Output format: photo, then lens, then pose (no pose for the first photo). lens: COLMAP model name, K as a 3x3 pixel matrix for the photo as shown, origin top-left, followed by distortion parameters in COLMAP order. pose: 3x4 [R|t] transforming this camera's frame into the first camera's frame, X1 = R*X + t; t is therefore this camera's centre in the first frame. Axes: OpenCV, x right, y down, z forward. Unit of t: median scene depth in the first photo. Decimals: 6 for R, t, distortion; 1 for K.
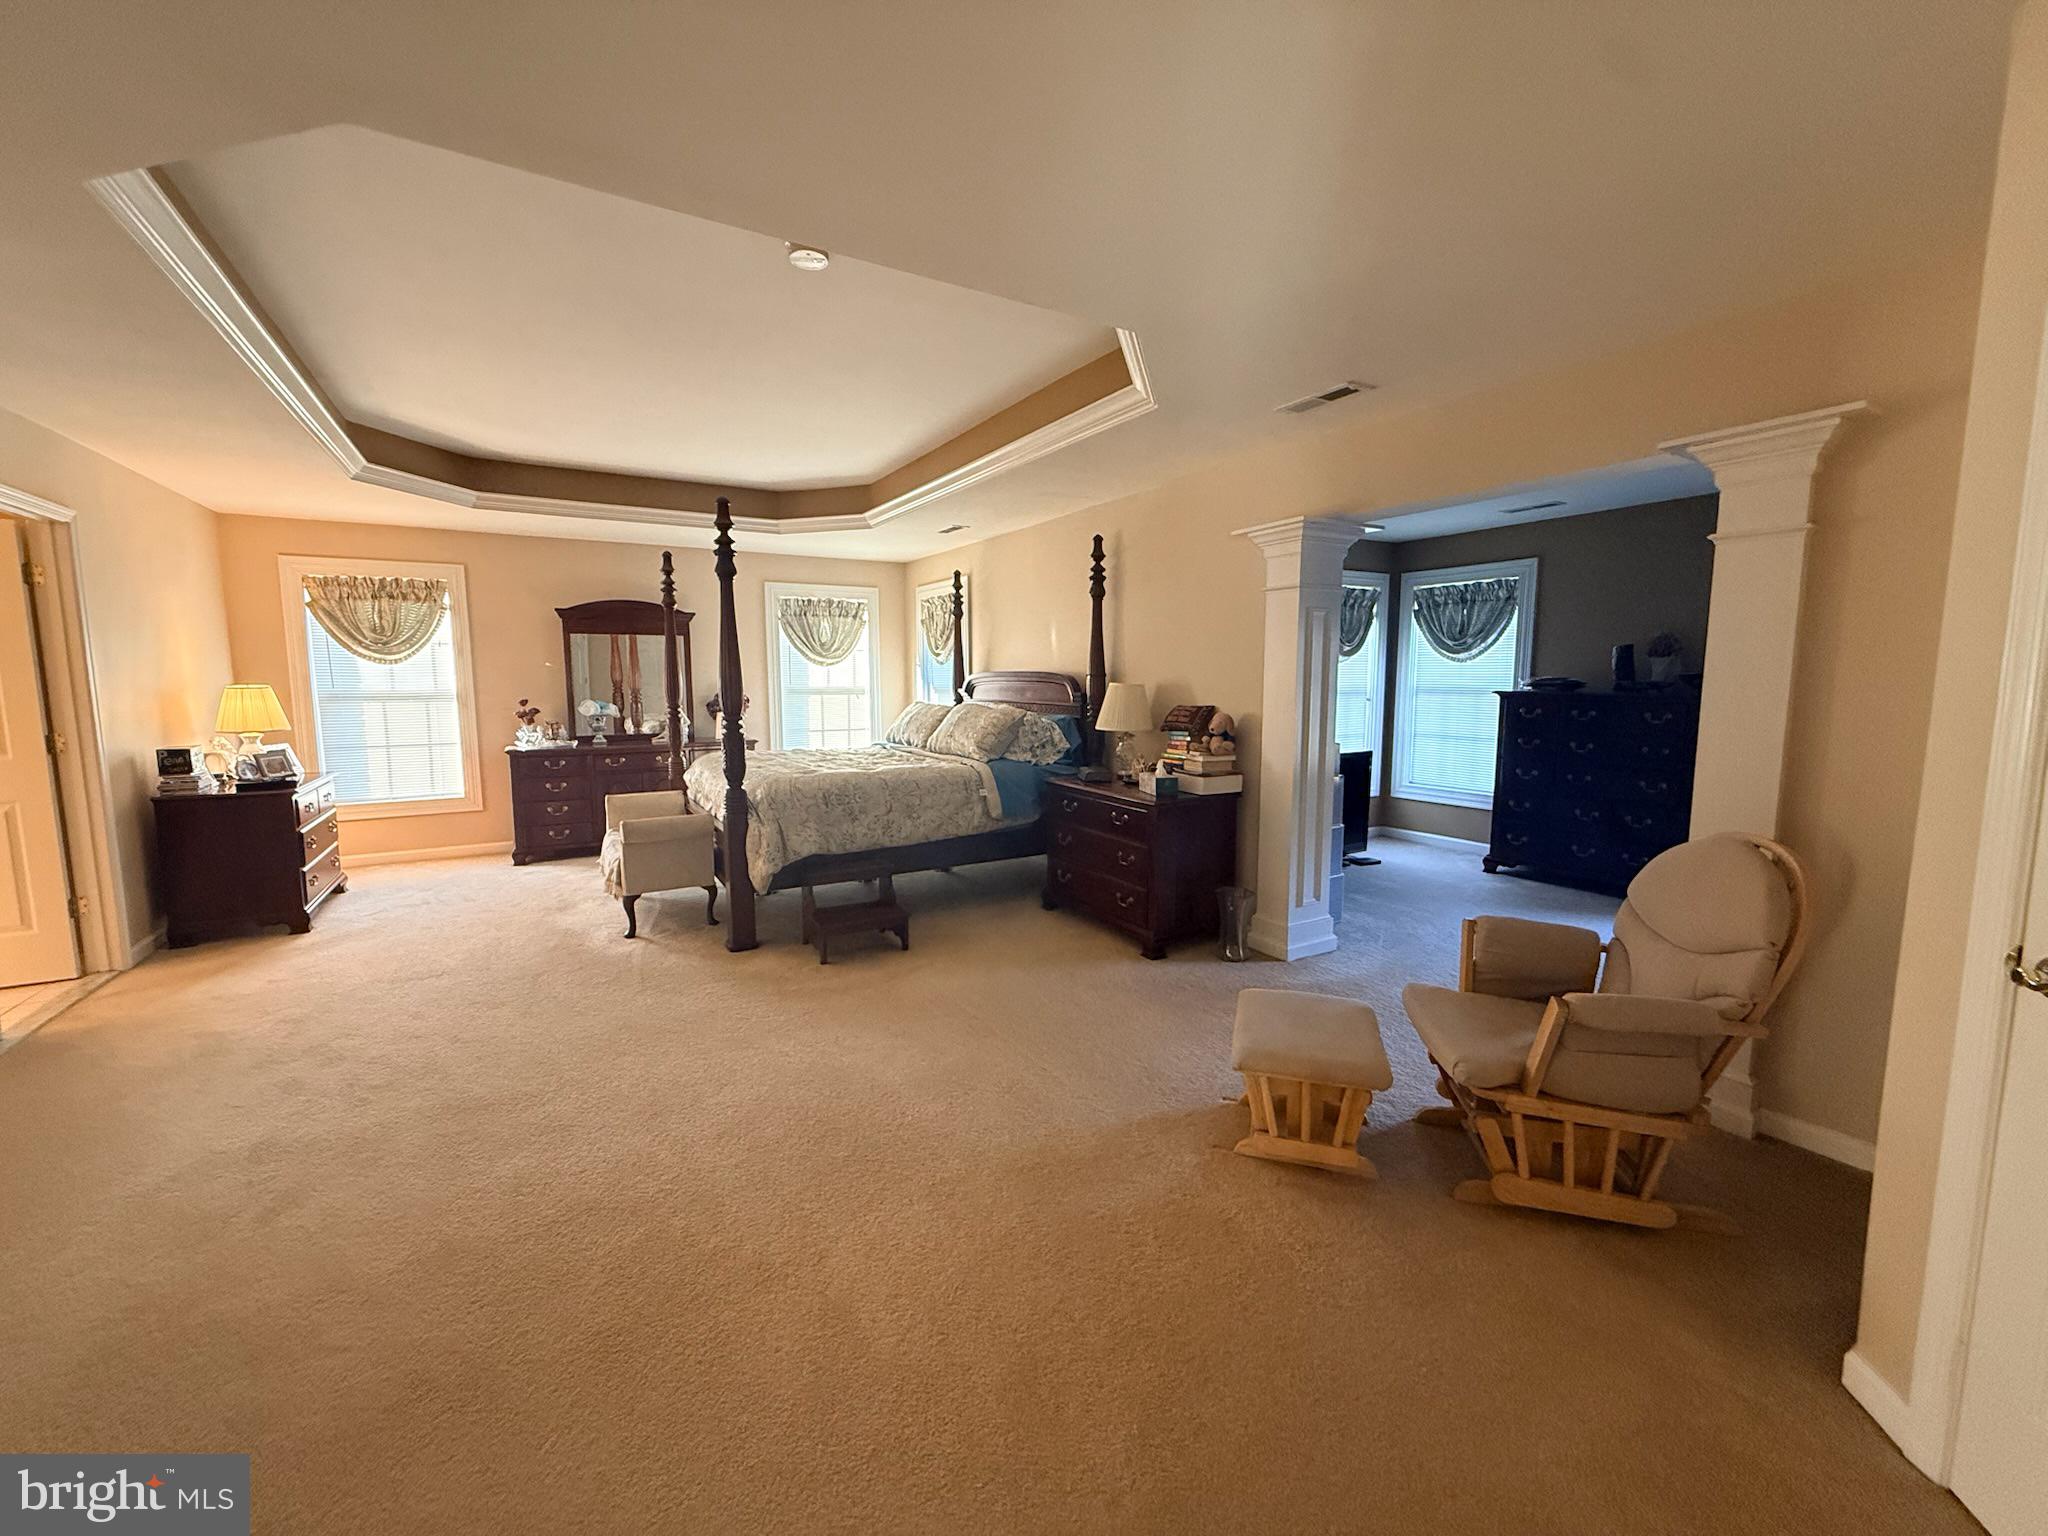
lens RADIAL K [[826.3, 0, 1015.4], [0, 826.3, 769.1], [0, 0, 1]] dist [-0.003226, -0.000076]
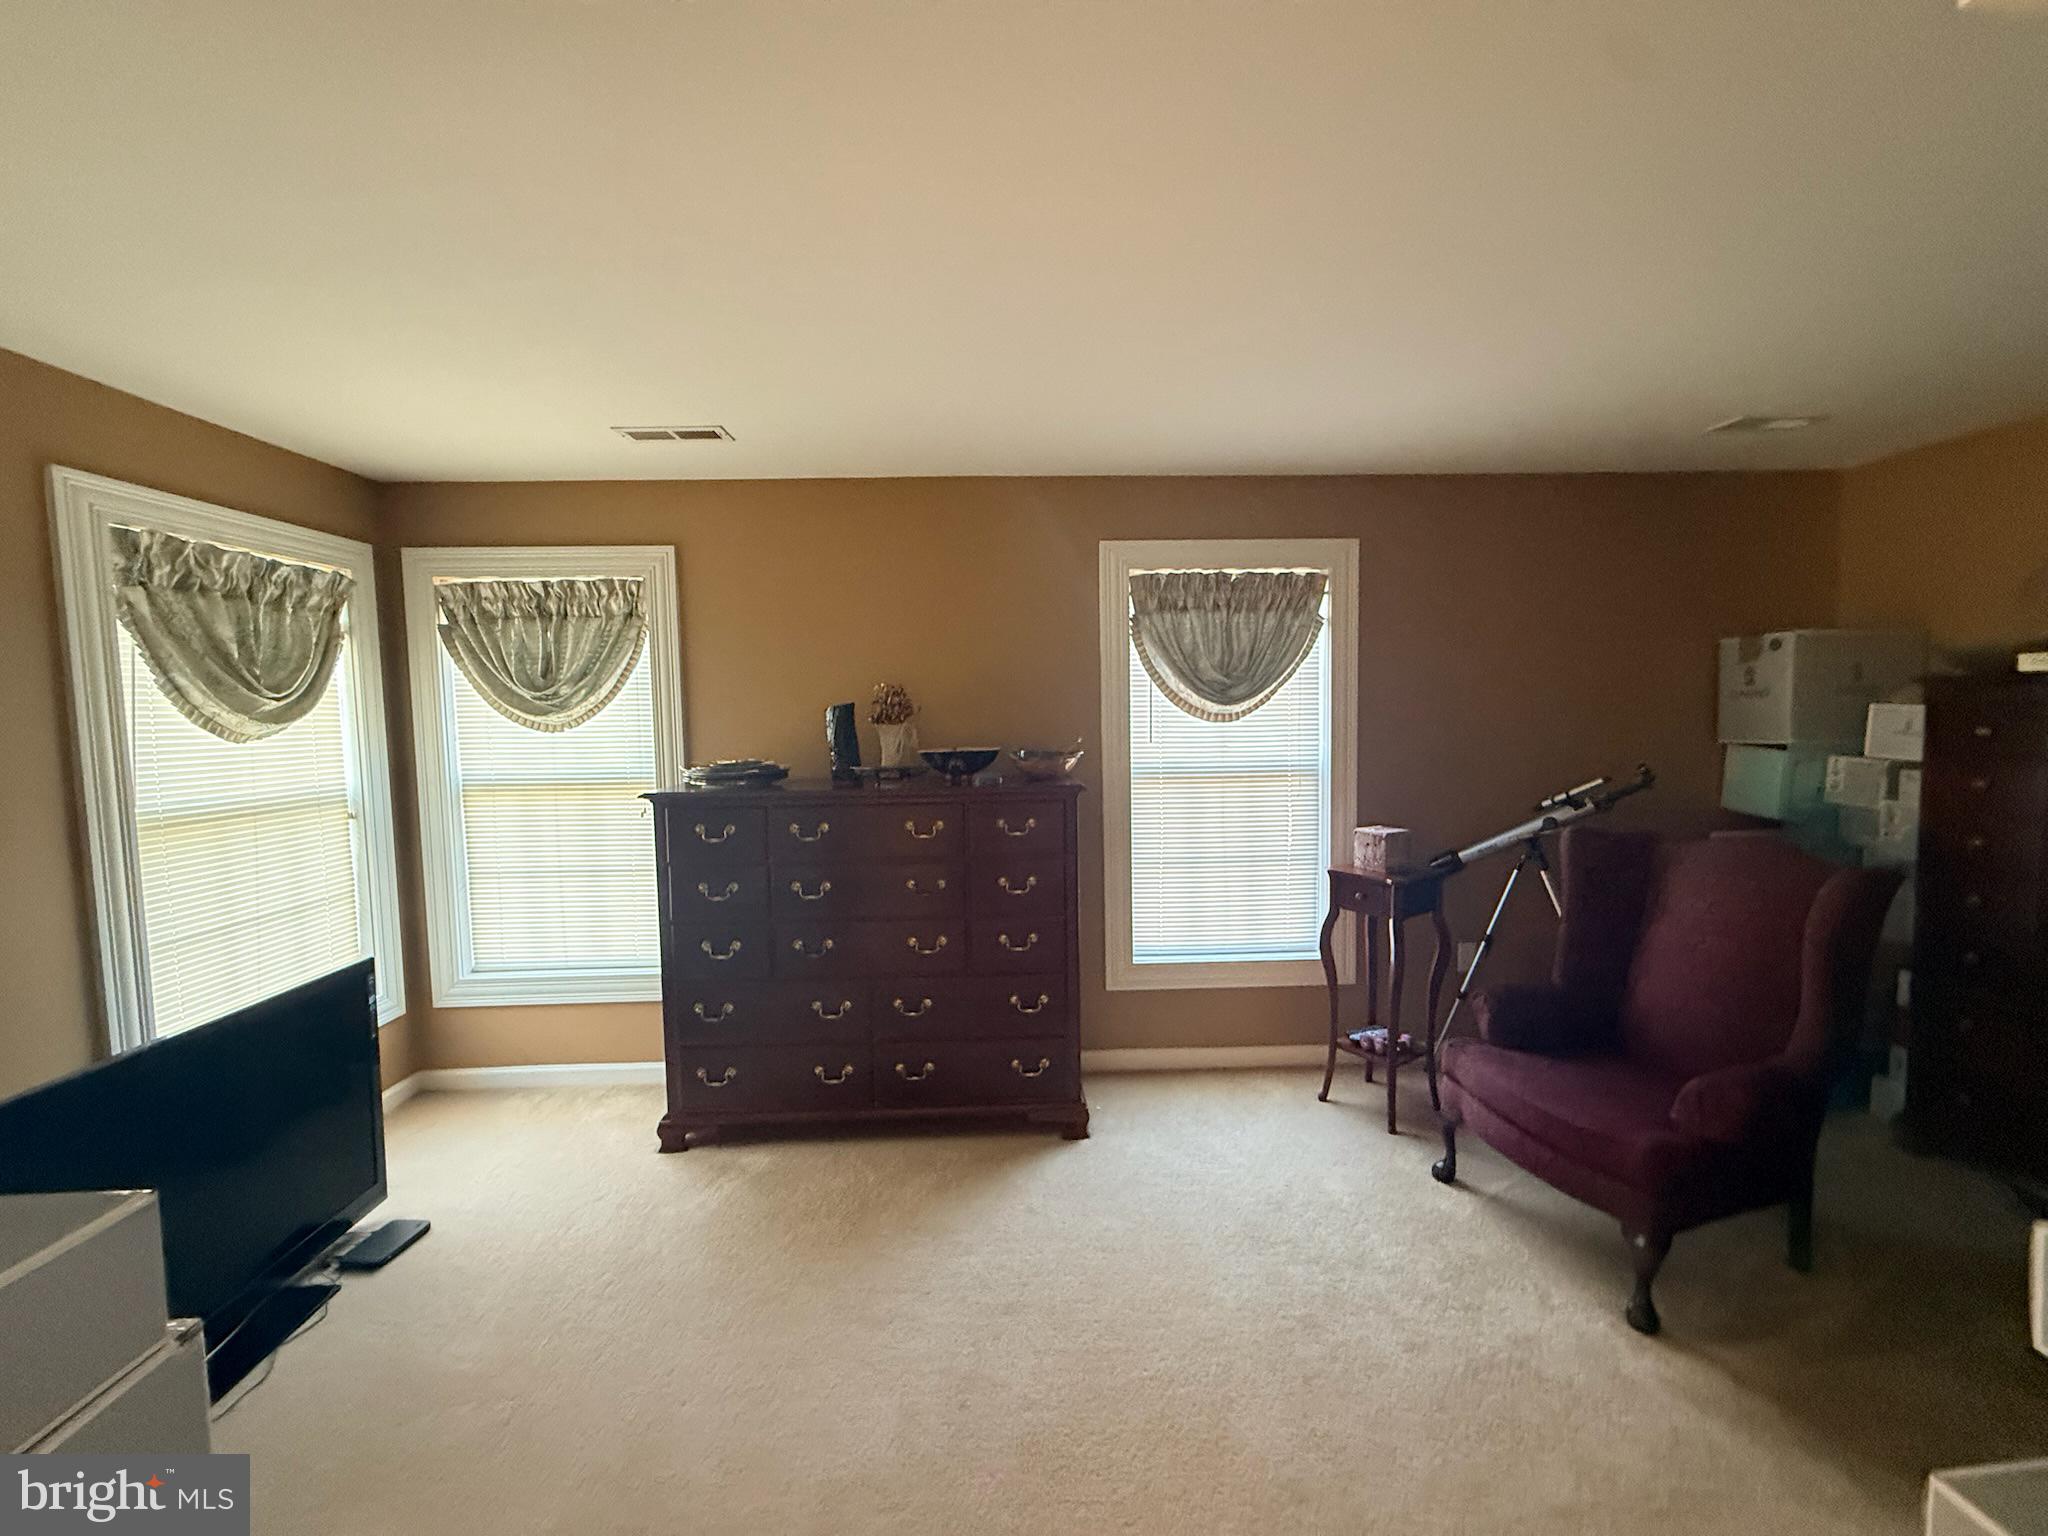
lens RADIAL K [[826.3, 0, 1017.5], [0, 826.3, 766.6], [0, 0, 1]] dist [-0.003226, -0.000076]
pose [[0.479954, -0.067250, 0.874713, 0.228272], [0.110761, 0.993724, 0.015625, -0.084334], [-0.870274, 0.089385, 0.484390, 0.502617]]
